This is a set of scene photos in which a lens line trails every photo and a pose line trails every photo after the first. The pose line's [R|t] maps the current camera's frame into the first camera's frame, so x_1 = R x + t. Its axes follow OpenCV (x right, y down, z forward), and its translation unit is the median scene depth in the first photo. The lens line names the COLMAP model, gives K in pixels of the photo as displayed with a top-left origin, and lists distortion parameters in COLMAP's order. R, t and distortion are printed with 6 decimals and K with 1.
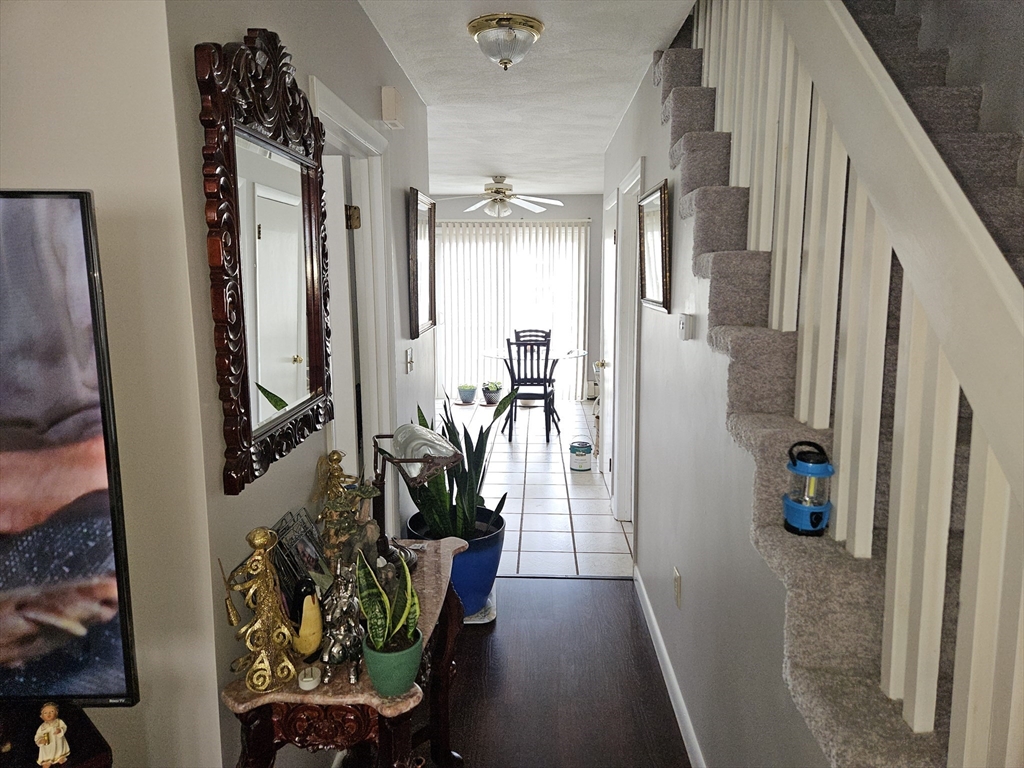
lens RADIAL K [[677.5, 0, 512.0], [0, 677.5, 384.0], [0, 0, 1]] dist [0.056750, 0.000118]
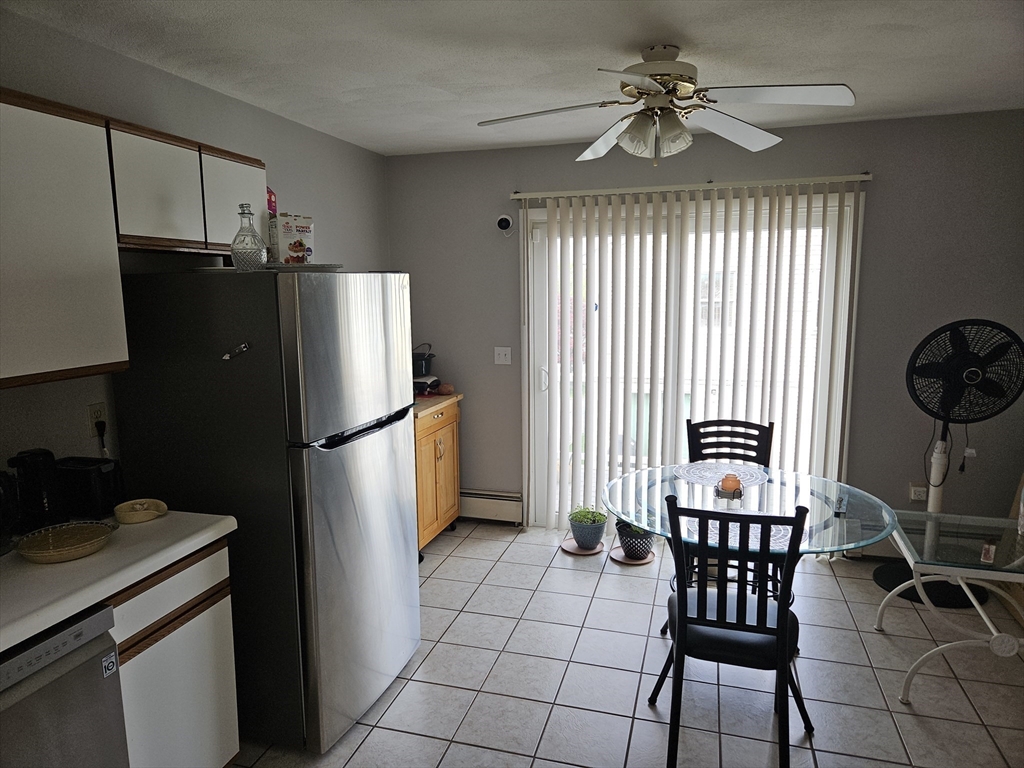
lens RADIAL K [[677.5, 0, 512.0], [0, 677.5, 384.0], [0, 0, 1]] dist [0.056750, 0.000118]
pose [[0.970974, 0.026338, -0.237732, -0.002732], [-0.032782, 0.999193, -0.023193, -0.085224], [0.236929, 0.030313, 0.971054, 0.503654]]
